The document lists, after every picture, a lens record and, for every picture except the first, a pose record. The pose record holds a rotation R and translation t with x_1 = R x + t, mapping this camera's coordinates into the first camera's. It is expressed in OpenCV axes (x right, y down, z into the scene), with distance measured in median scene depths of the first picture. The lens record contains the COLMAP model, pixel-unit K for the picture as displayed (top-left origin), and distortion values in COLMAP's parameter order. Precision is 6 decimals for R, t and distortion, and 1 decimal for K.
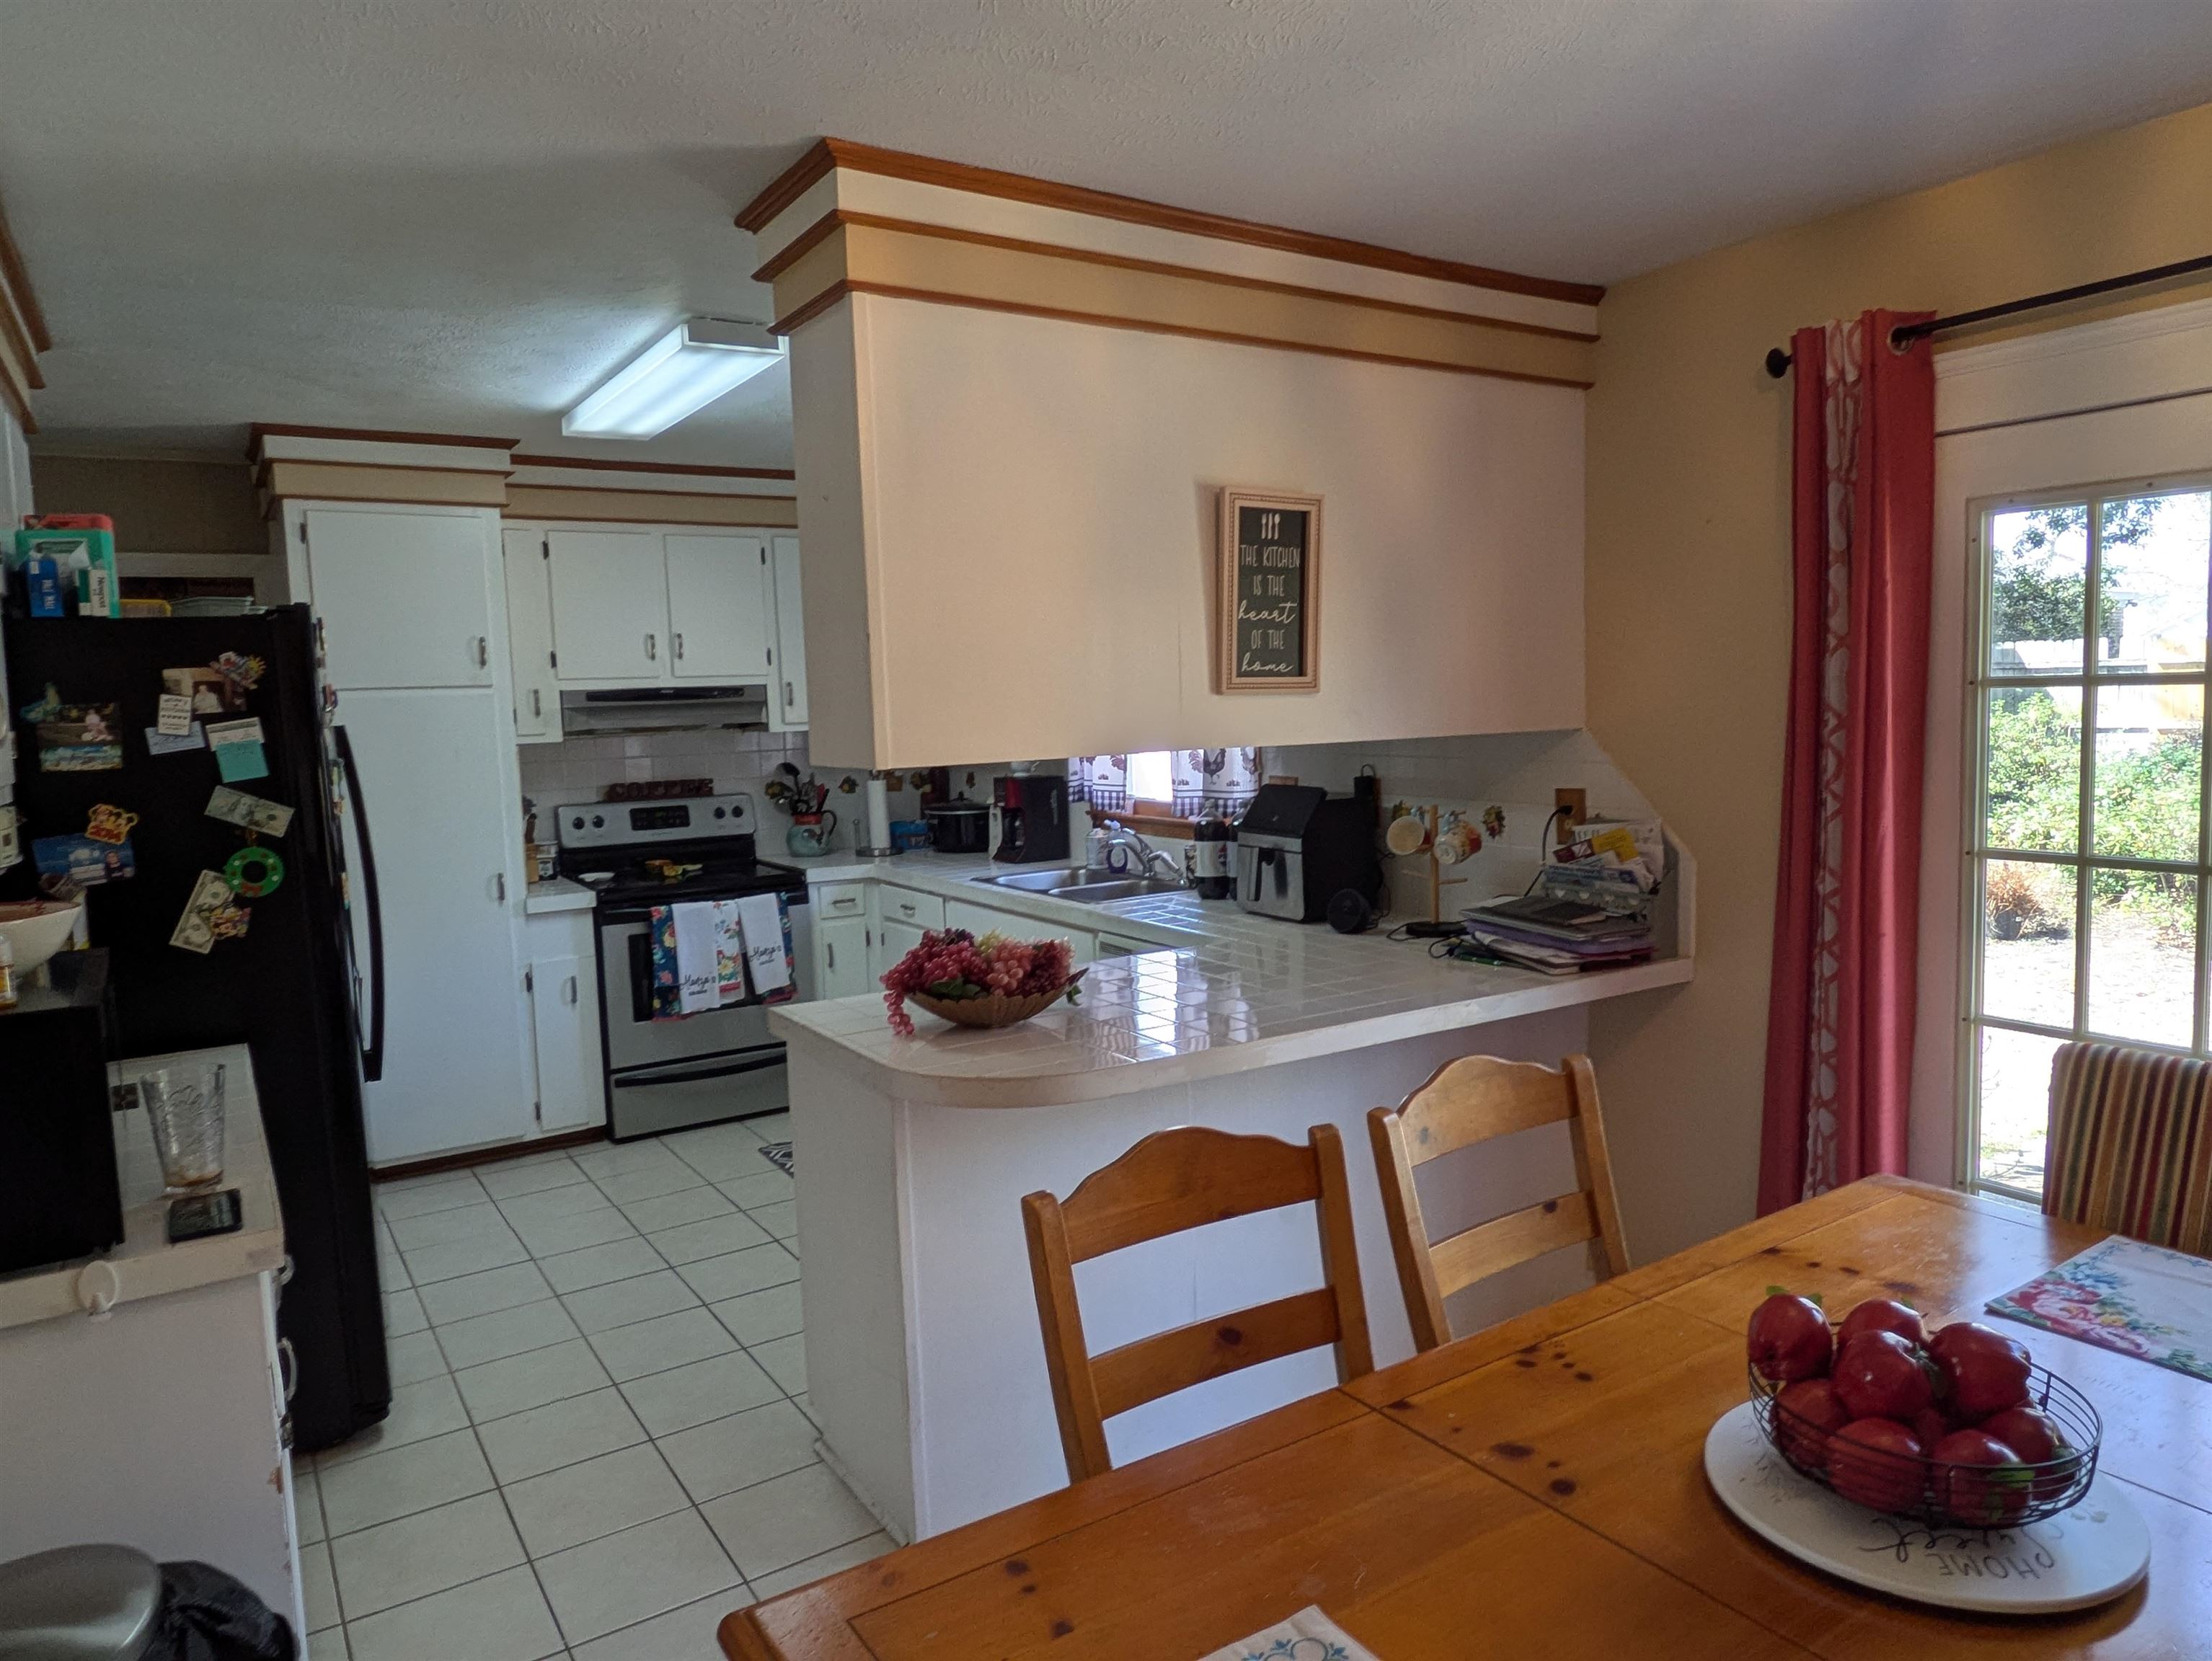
lens RADIAL K [[1403.0, 0, 1101.3], [0, 1403.0, 829.5], [0, 0, 1]] dist [0.011763, -0.015312]
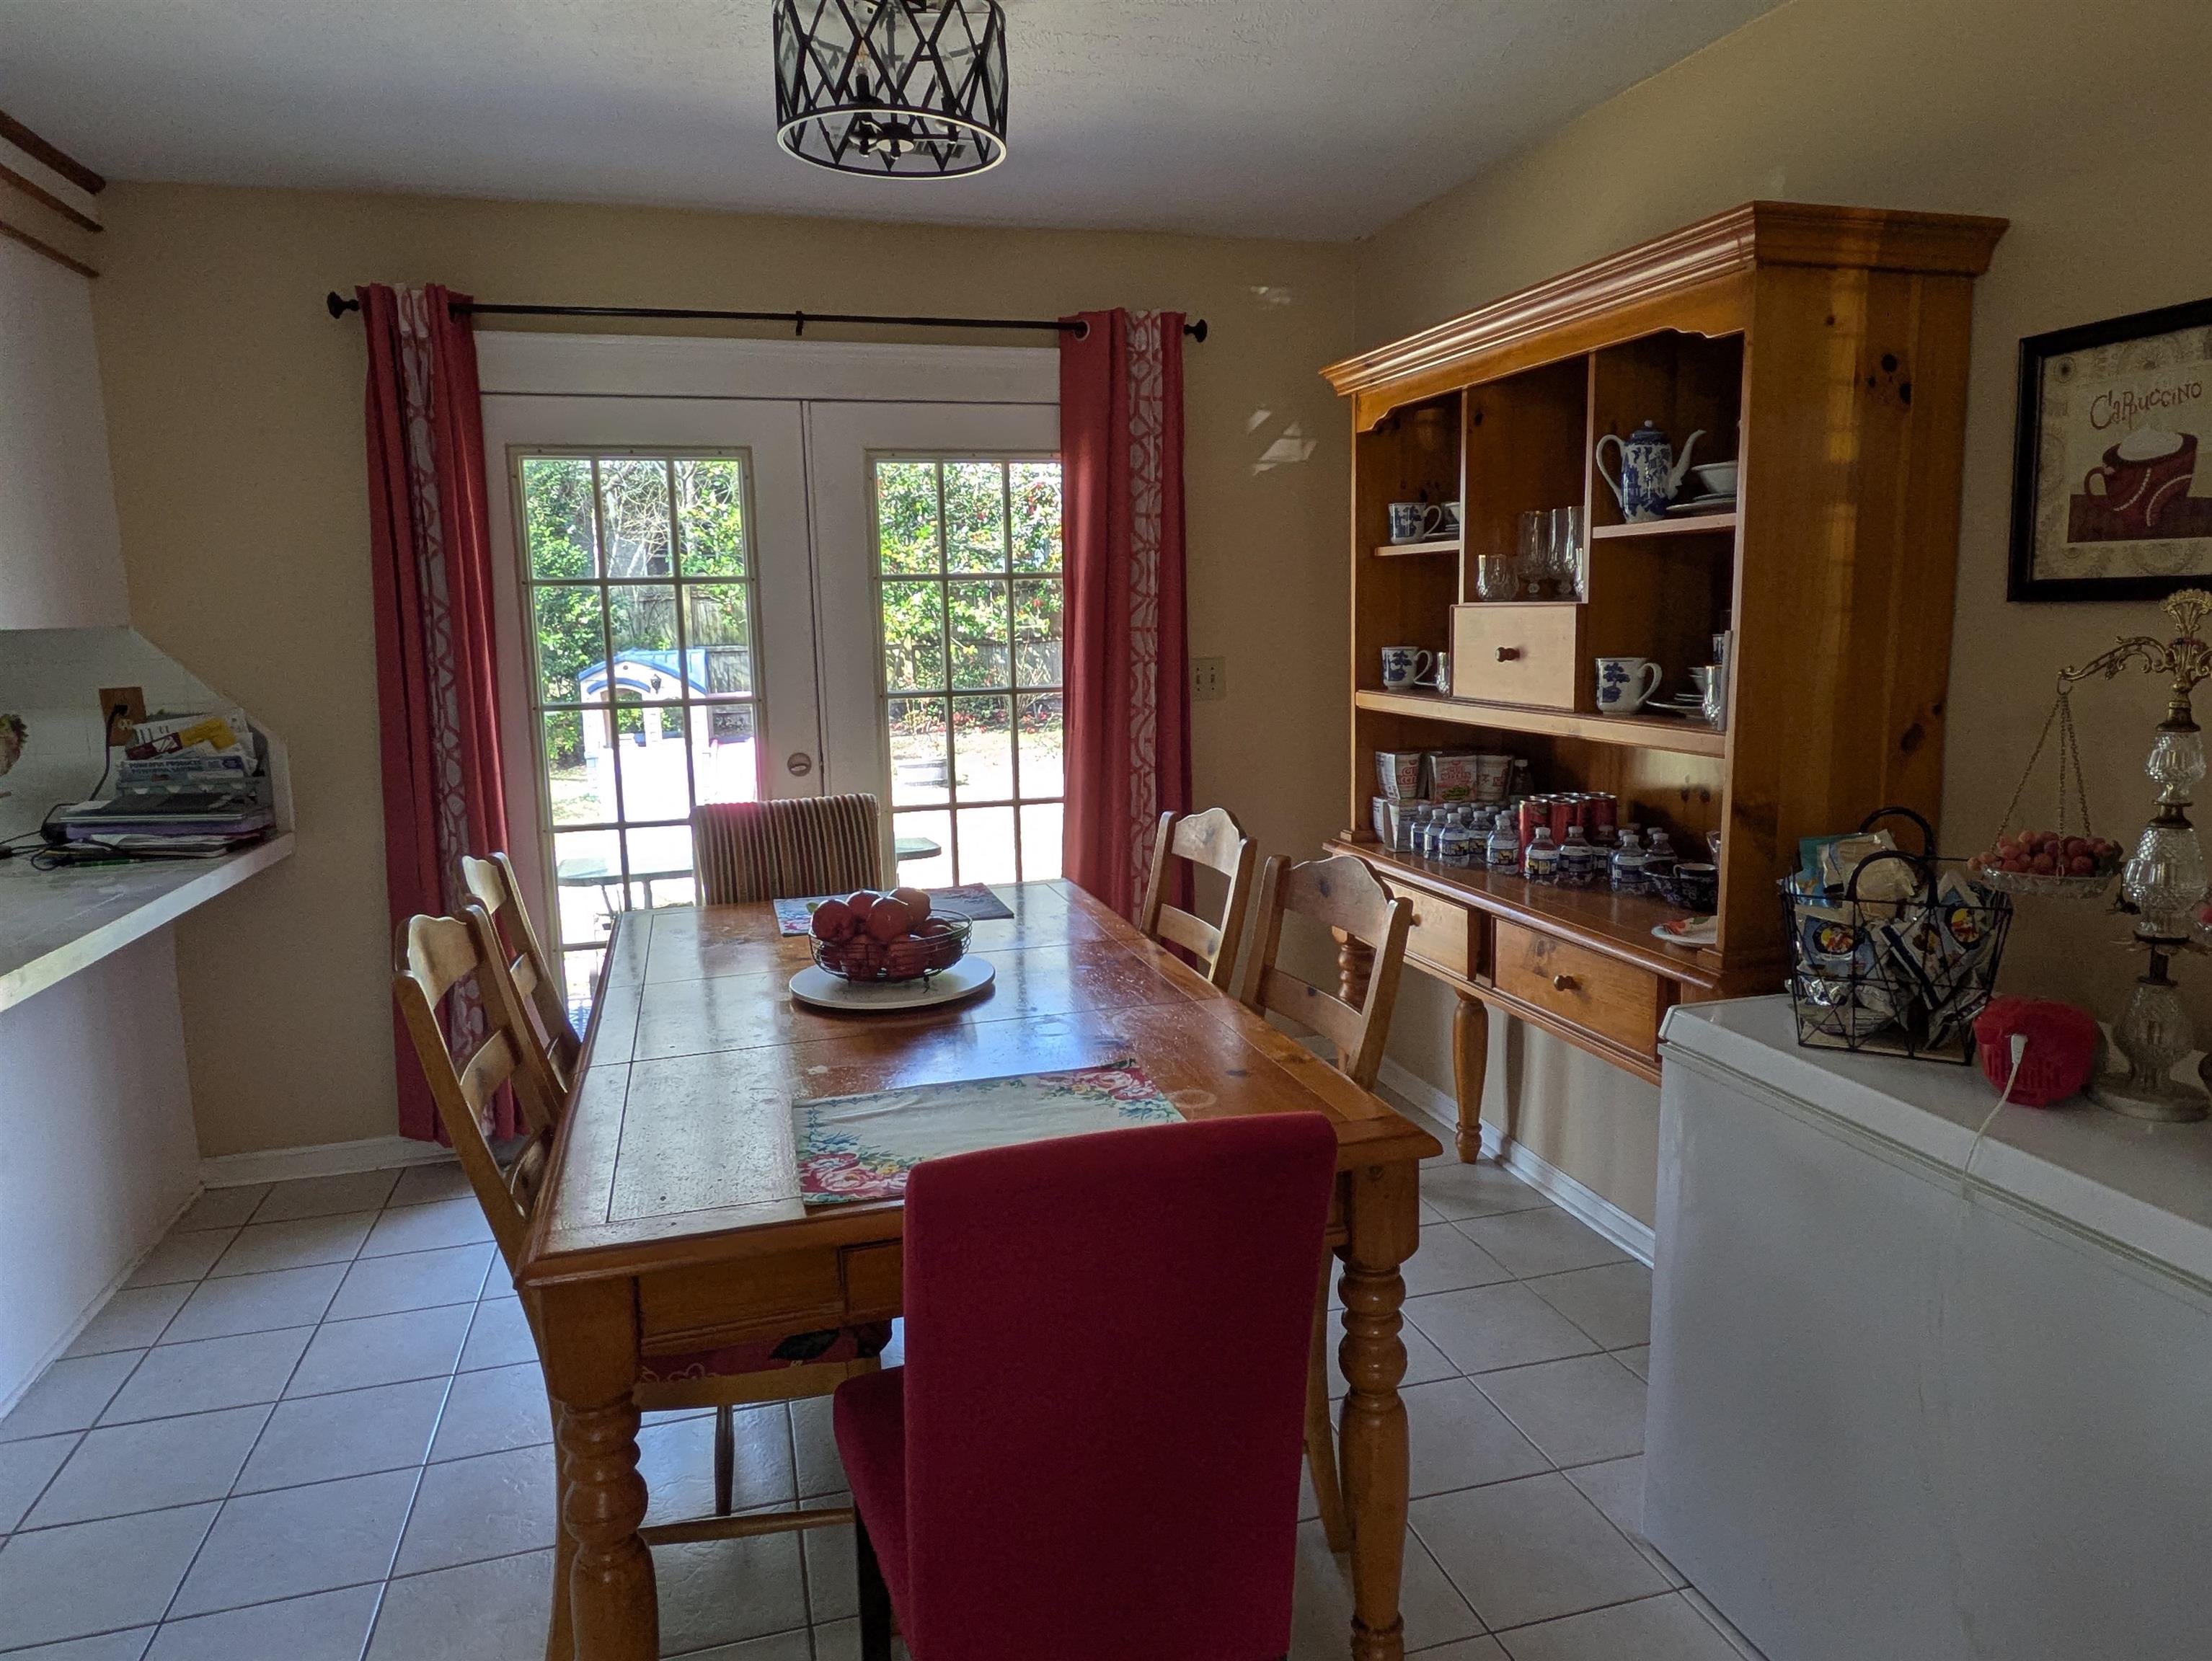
lens RADIAL K [[1403.0, 0, 1107.0], [0, 1403.0, 828.3], [0, 0, 1]] dist [0.011763, -0.015312]
pose [[0.283920, -0.125301, 0.950626, -0.453161], [0.104307, 0.989577, 0.099282, 0.046040], [-0.953157, 0.070969, 0.294031, 0.063431]]
